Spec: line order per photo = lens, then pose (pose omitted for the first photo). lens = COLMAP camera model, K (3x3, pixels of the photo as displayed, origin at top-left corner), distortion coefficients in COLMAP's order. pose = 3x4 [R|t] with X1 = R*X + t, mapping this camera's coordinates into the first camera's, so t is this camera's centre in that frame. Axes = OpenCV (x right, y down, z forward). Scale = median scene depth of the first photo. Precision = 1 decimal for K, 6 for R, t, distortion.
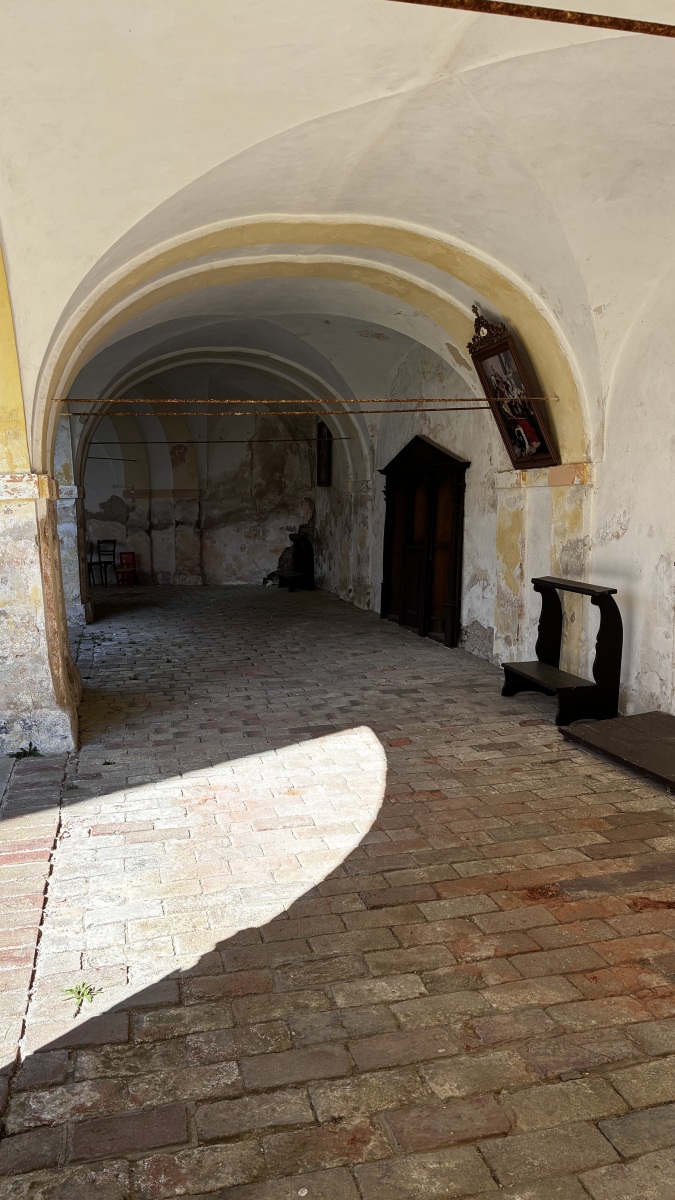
lens RADIAL K [[915.0, 0, 337.5], [0, 915.0, 600.0], [0, 0, 1]] dist [-0.002548, -0.008161]
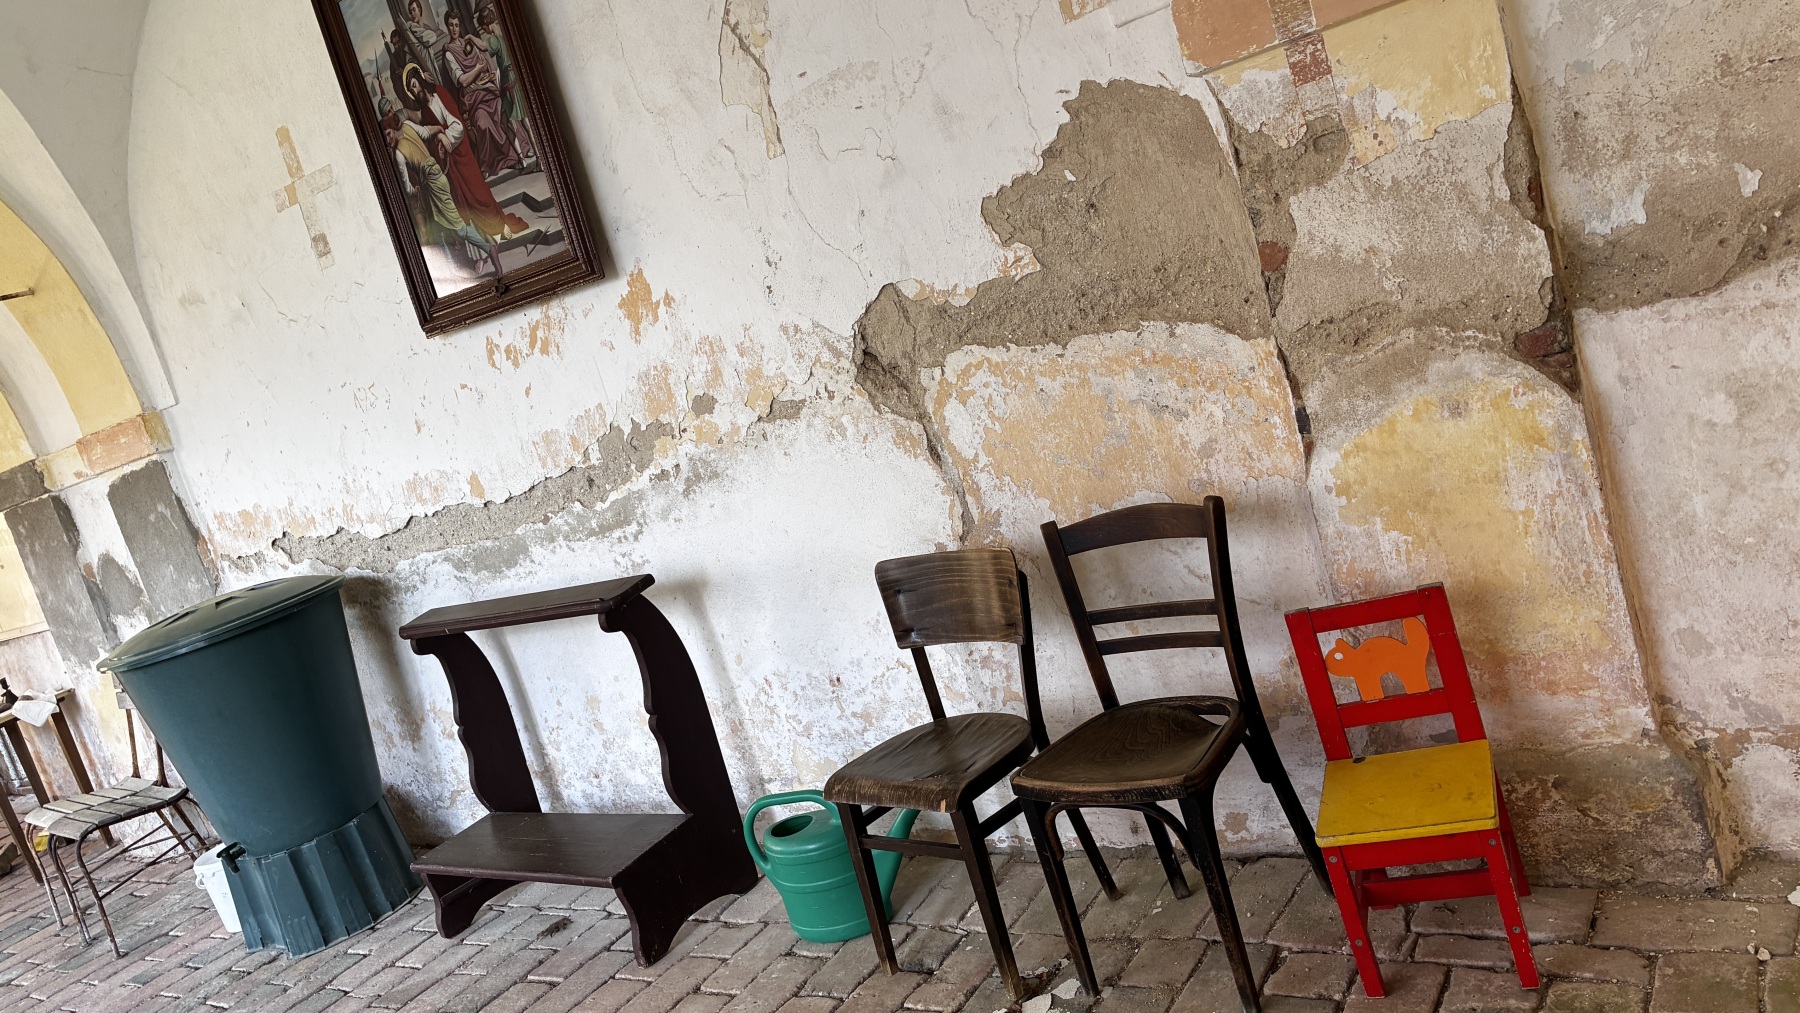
lens RADIAL K [[1372.5, 0, 900.0], [0, 1372.5, 506.5], [0, 0, 1]] dist [-0.002548, -0.008161]
pose [[0.910365, -0.210113, -0.356493, -0.219426], [0.250459, 0.965557, 0.070501, -0.084570], [0.329401, -0.153468, 0.931634, 0.842883]]
